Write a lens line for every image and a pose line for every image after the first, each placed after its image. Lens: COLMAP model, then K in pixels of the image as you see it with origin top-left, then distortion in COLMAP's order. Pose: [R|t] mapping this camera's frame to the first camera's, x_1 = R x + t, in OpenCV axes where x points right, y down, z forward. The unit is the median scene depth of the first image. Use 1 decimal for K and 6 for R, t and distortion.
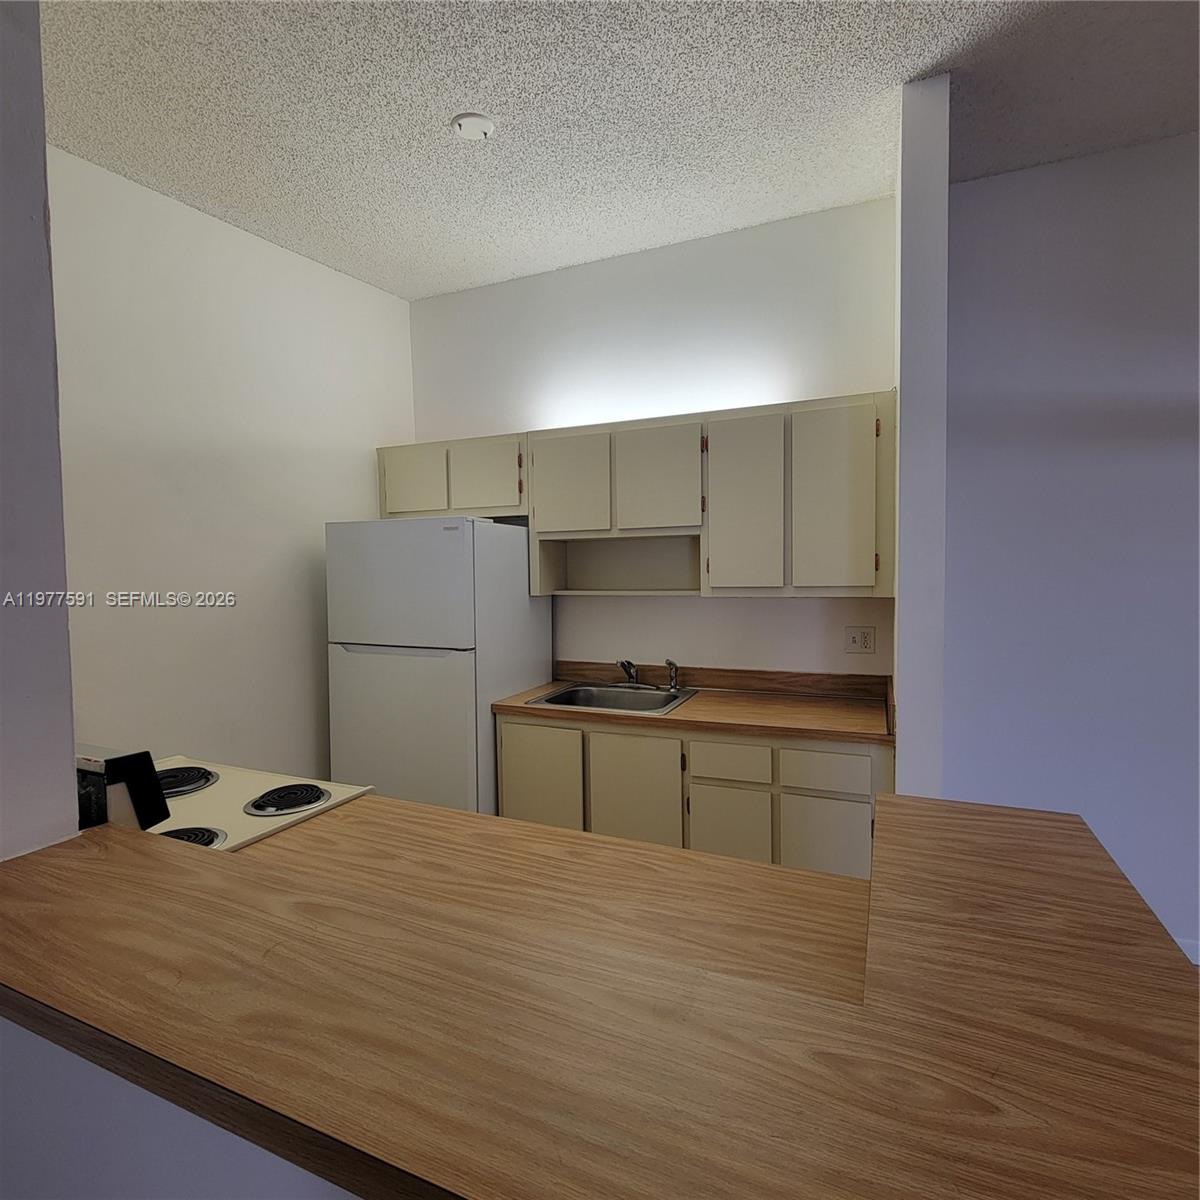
lens RADIAL K [[640.7, 0, 577.7], [0, 640.7, 601.7], [0, 0, 1]] dist [0.000699, 0.000333]
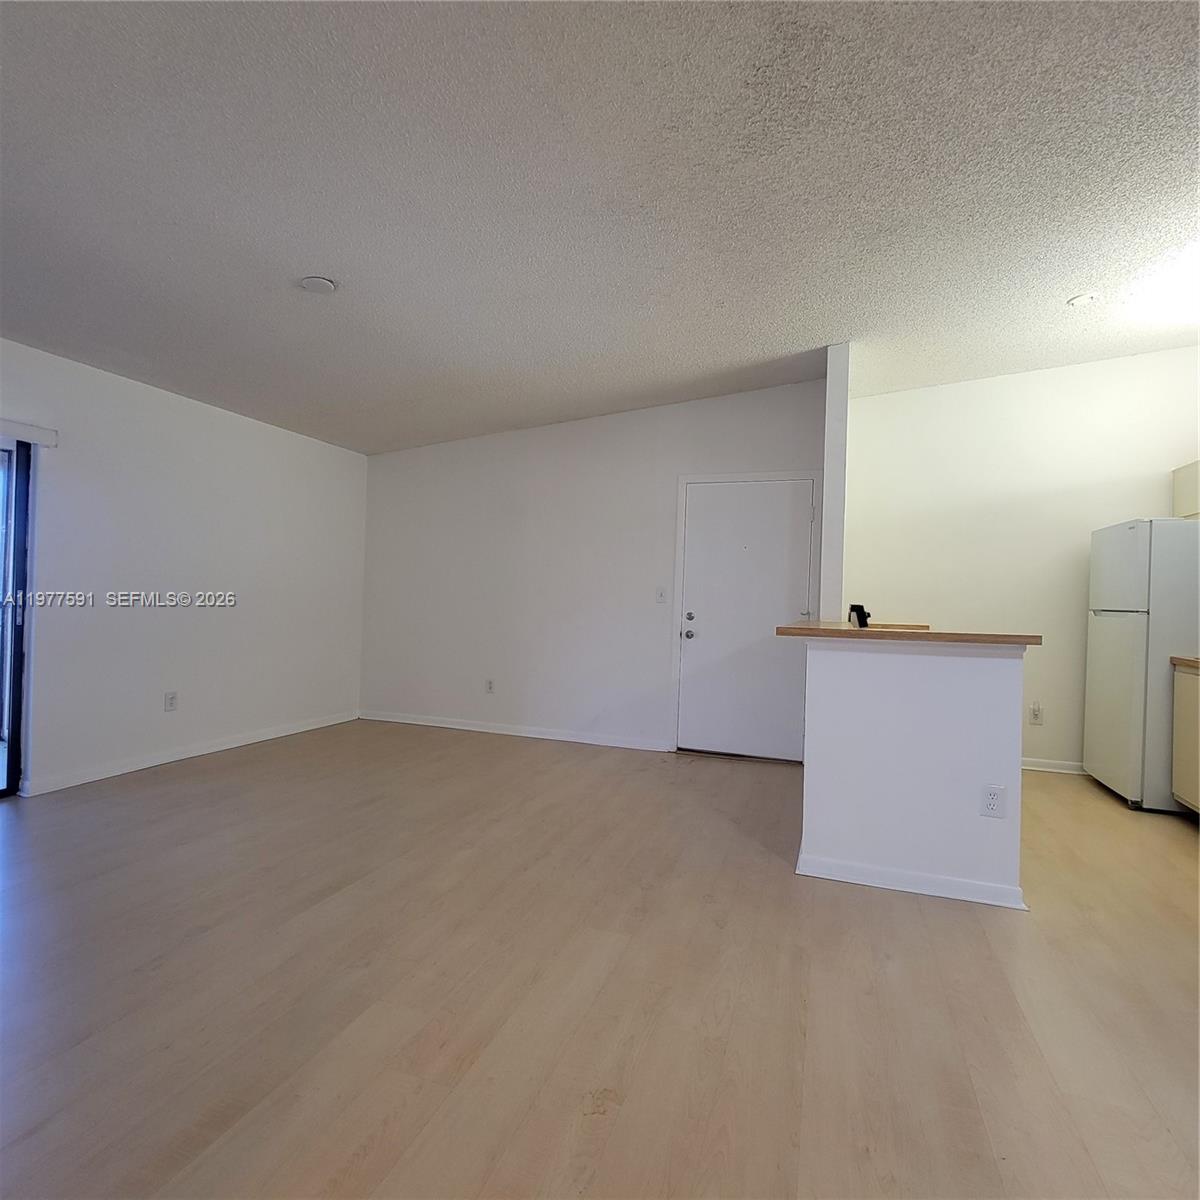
lens RADIAL K [[640.7, 0, 577.7], [0, 640.7, 601.7], [0, 0, 1]] dist [0.000699, 0.000333]
pose [[0.051452, 0.016663, -0.998536, 1.084895], [-0.066971, 0.997668, 0.013198, 0.106980], [0.996427, 0.066194, 0.052448, -0.292034]]
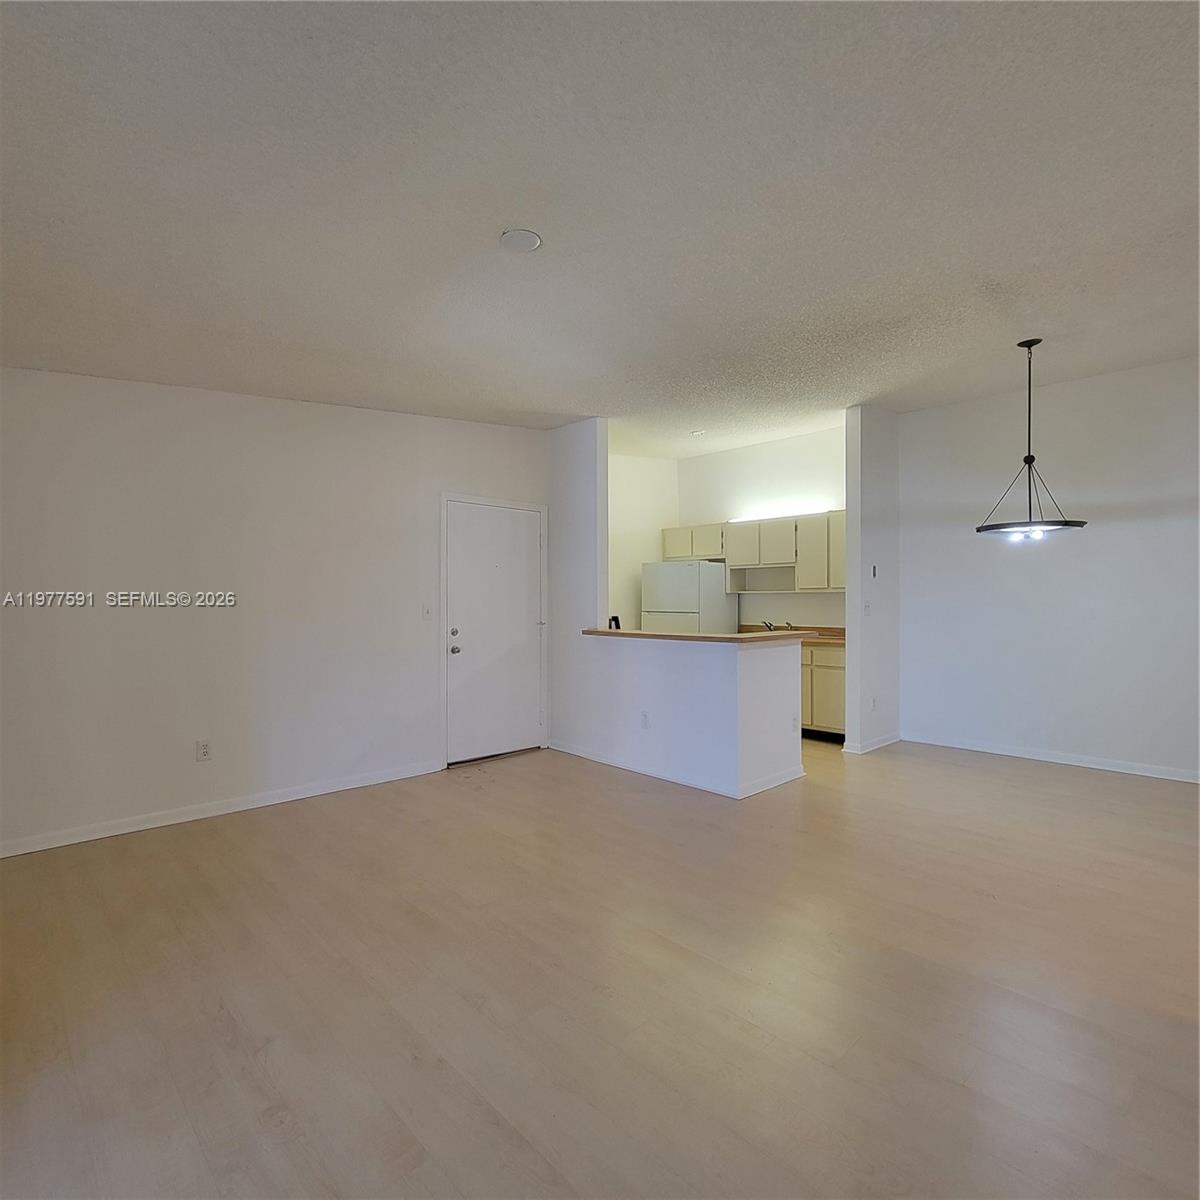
lens RADIAL K [[640.7, 0, 577.7], [0, 640.7, 601.7], [0, 0, 1]] dist [0.000699, 0.000333]
pose [[0.914245, 0.008386, -0.405076, 0.391603], [-0.024317, 0.999119, -0.034198, 0.118233], [0.404432, 0.041115, 0.913643, -1.377889]]
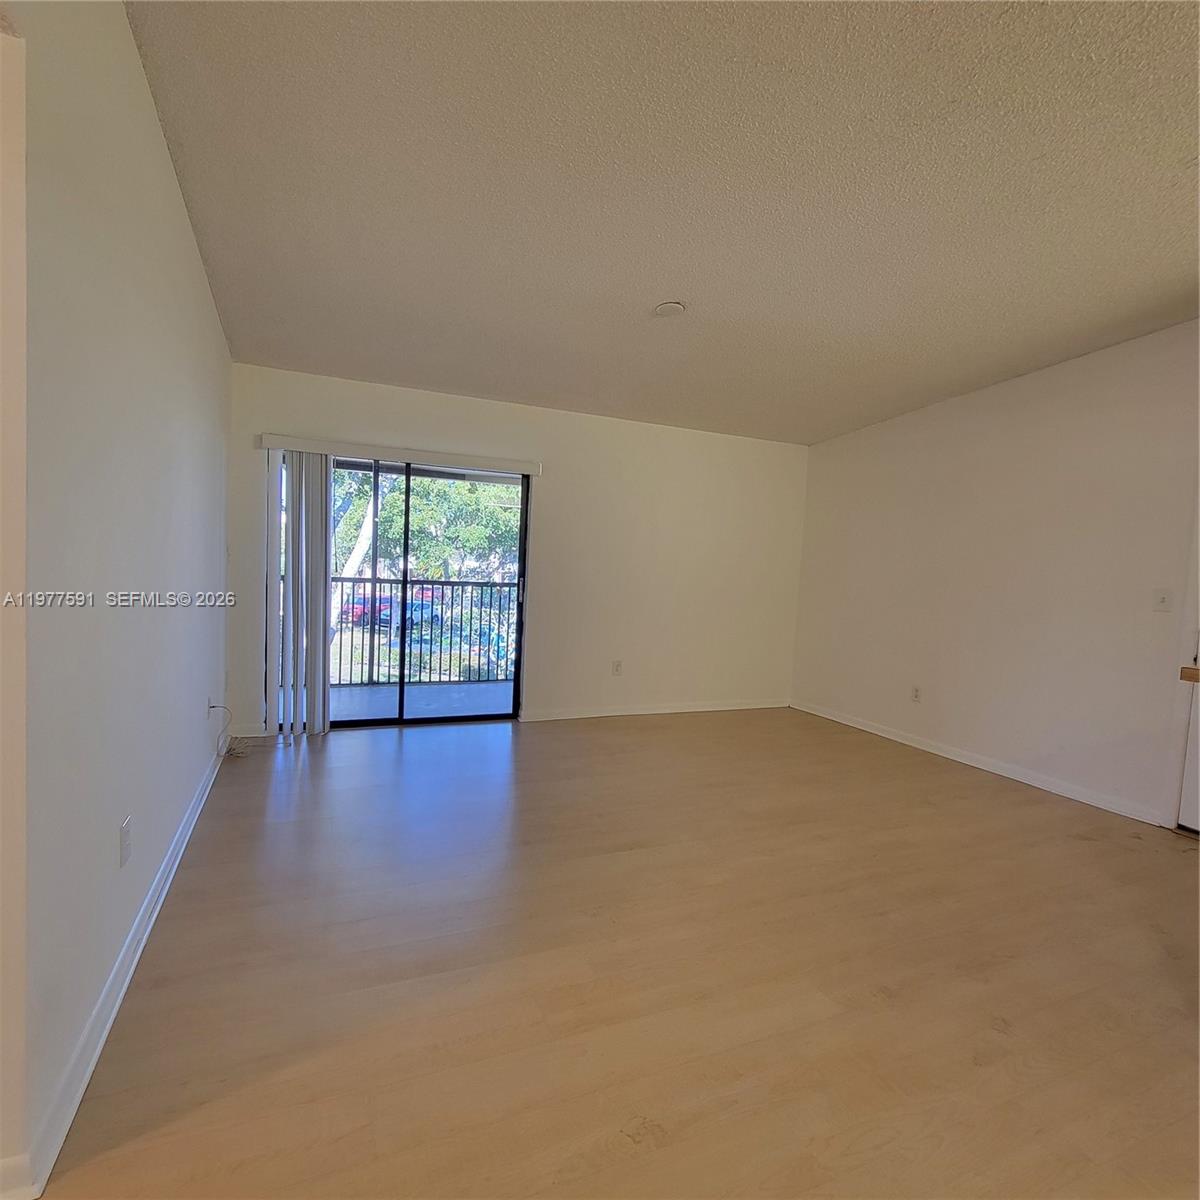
lens RADIAL K [[639.0, 0, 597.5], [0, 639.0, 599.4], [0, 0, 1]] dist [-0.001633, -0.000829]
pose [[-0.671048, 0.021491, -0.741102, 0.960213], [-0.067676, 0.993631, 0.090093, 0.058166], [0.738318, 0.110611, -0.665320, 0.042639]]
